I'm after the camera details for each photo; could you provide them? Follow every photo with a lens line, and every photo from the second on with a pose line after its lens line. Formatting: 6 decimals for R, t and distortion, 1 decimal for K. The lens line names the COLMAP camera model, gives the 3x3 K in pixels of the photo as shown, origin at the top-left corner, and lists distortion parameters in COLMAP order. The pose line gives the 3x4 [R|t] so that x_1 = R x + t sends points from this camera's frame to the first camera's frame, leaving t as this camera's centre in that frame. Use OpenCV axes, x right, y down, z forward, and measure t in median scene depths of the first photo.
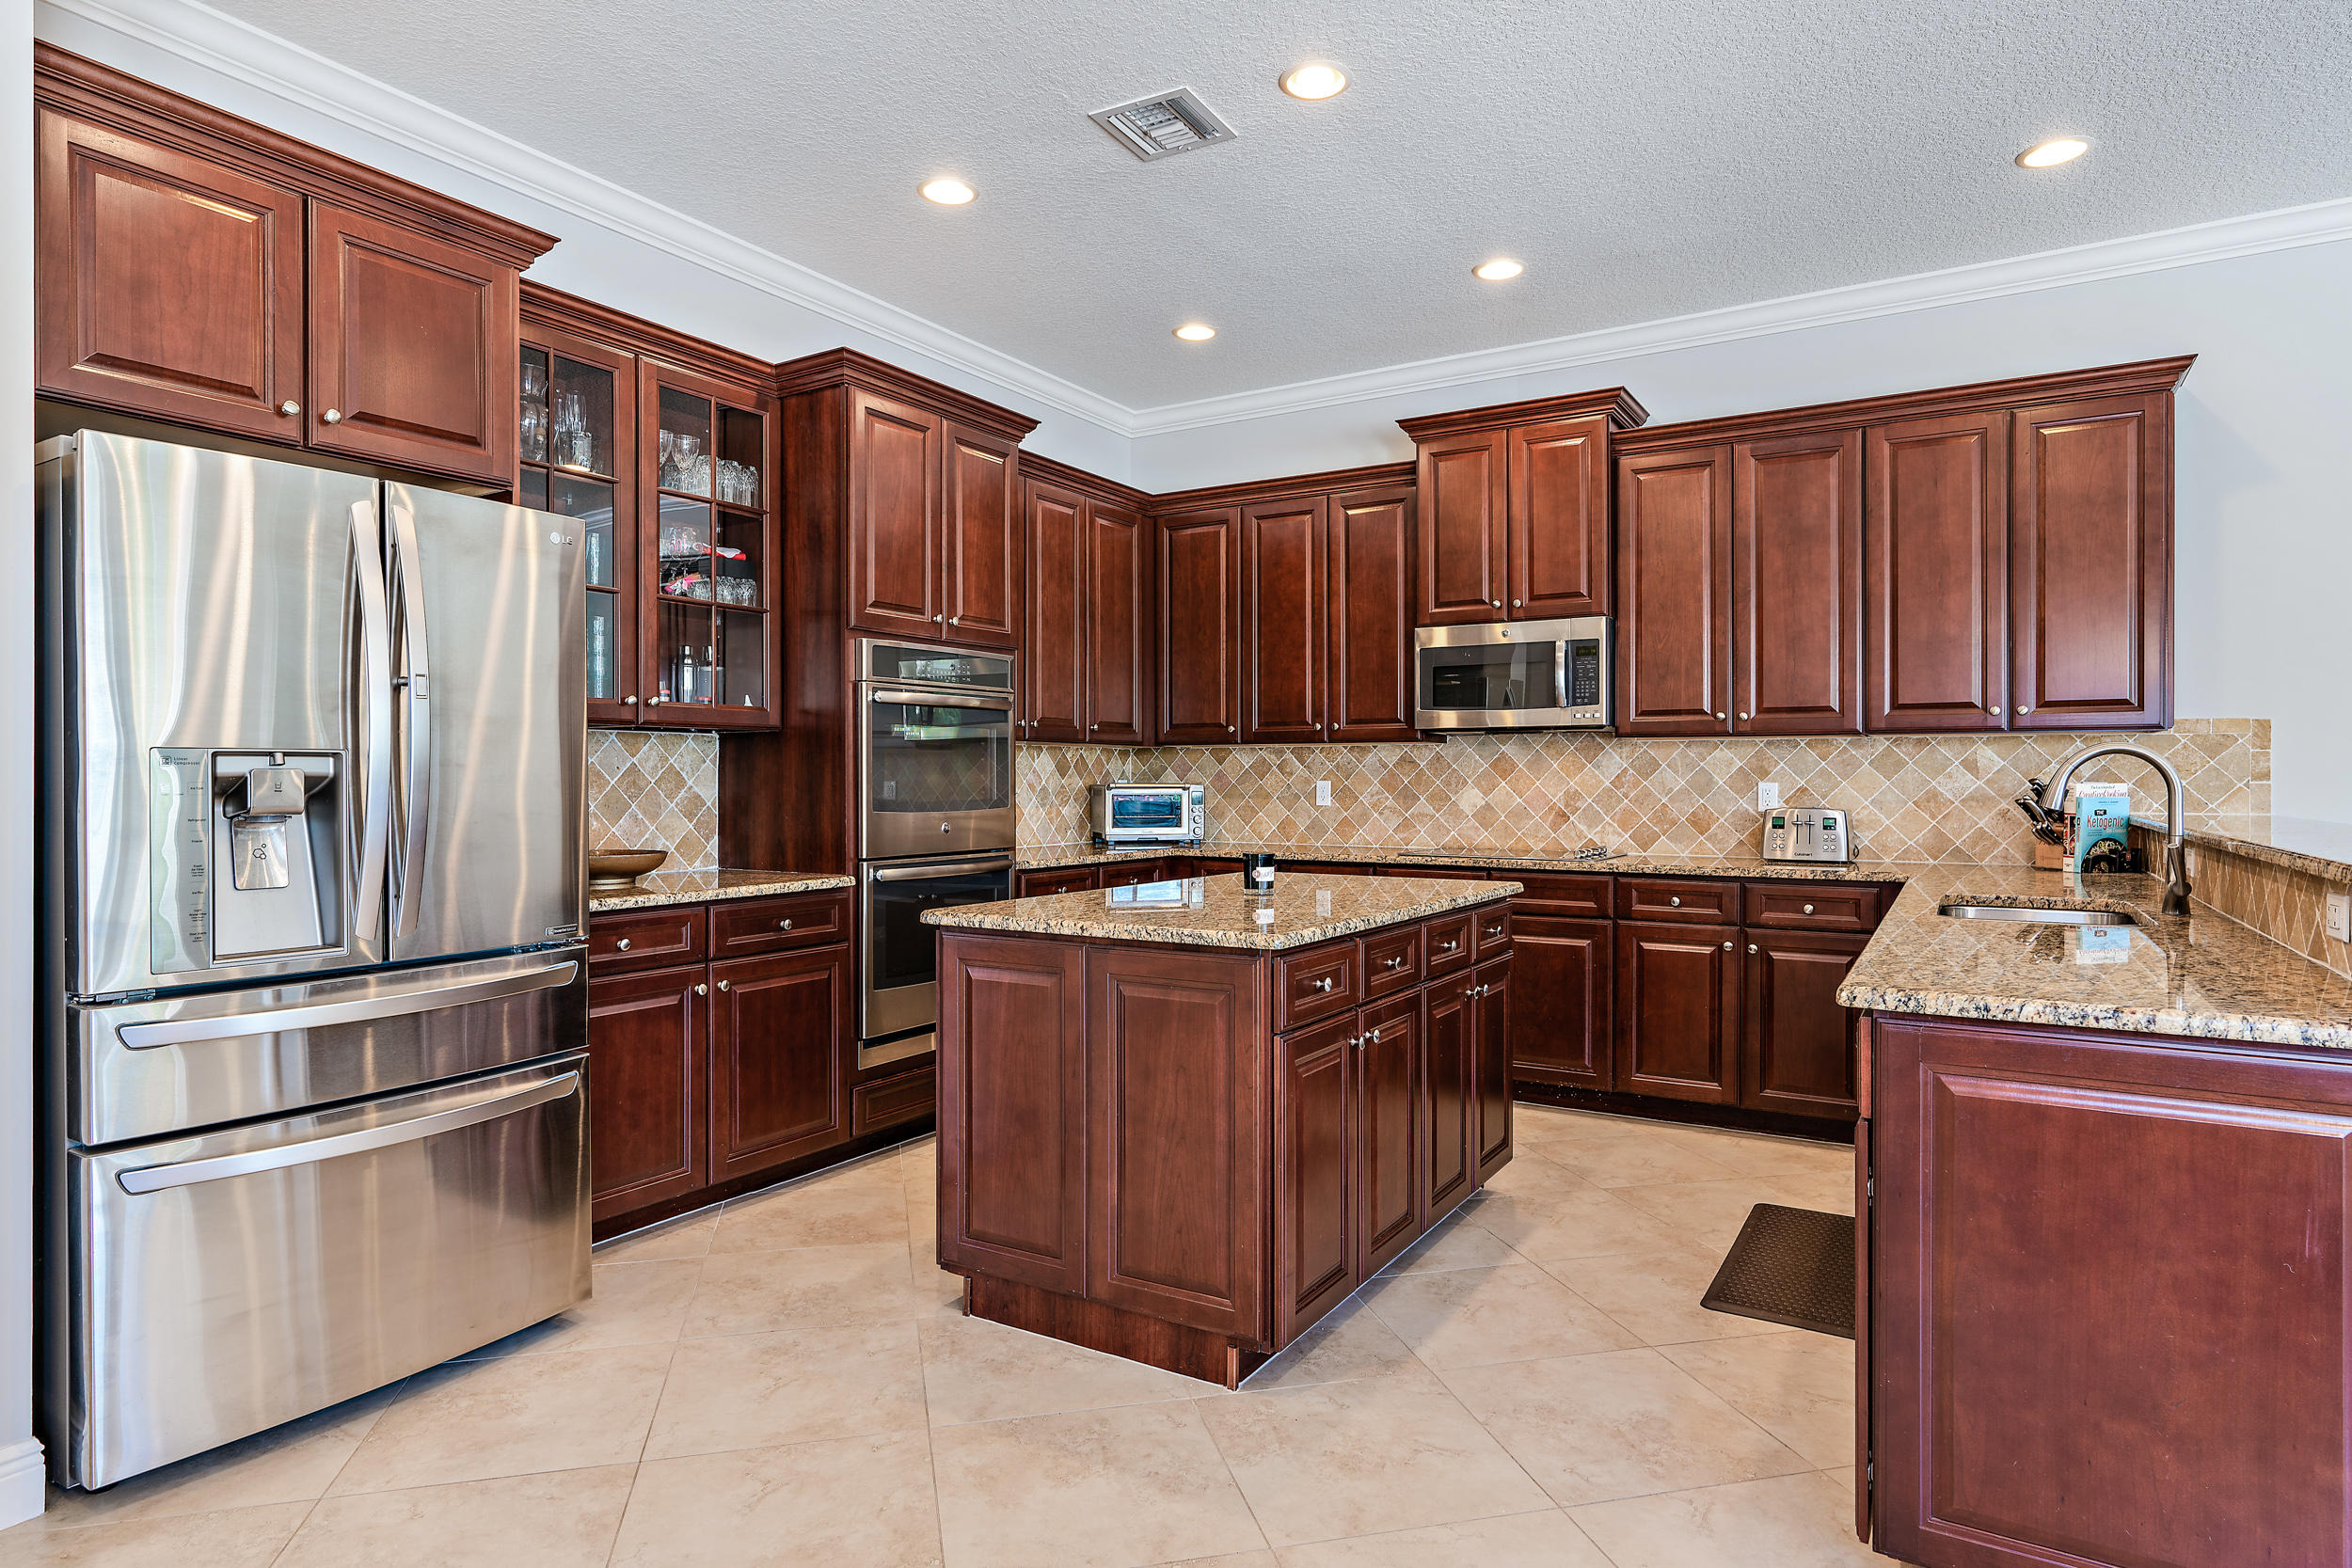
lens RADIAL K [[1321.6, 0, 1177.3], [0, 1321.6, 780.5], [0, 0, 1]] dist [0.002755, 0.000612]
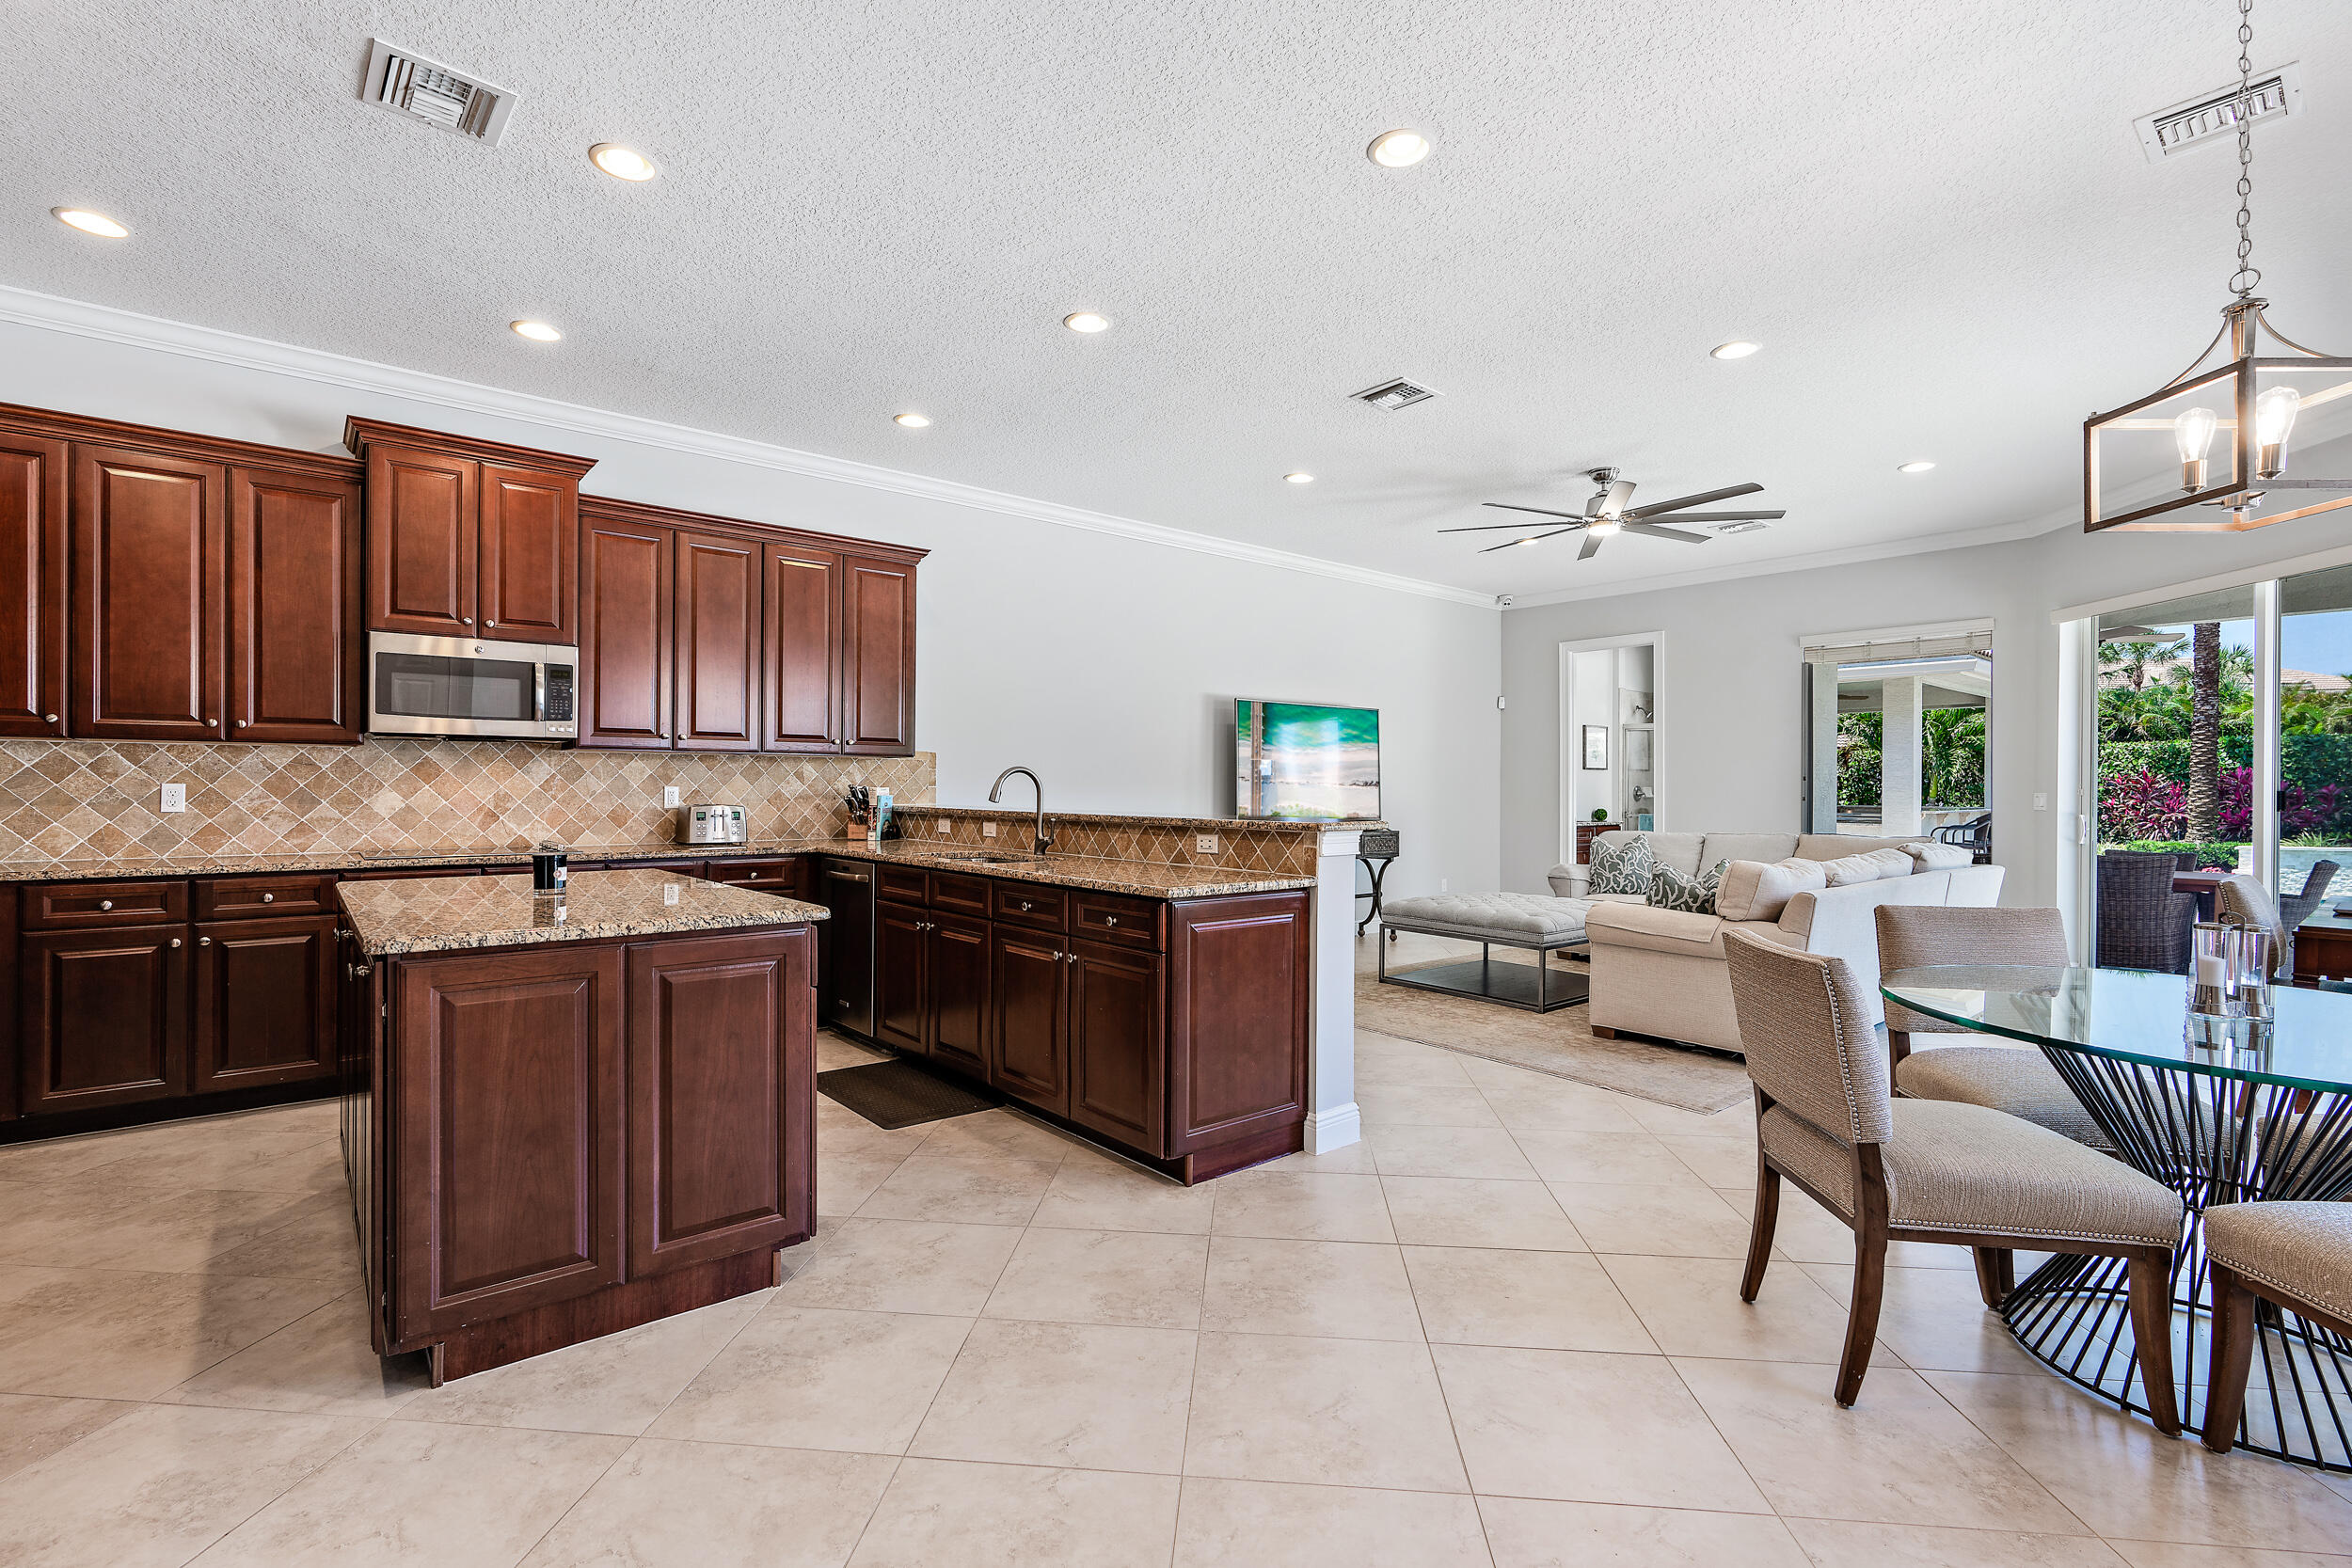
lens RADIAL K [[1053.8, 0, 1177.5], [0, 1053.8, 788.7], [0, 0, 1]] dist [-0.000690, 0.000903]
pose [[0.318316, -0.001137, 0.947984, -0.402449], [-0.004025, 0.999989, 0.002551, -0.001055], [-0.947976, -0.004628, 0.318308, 0.181386]]
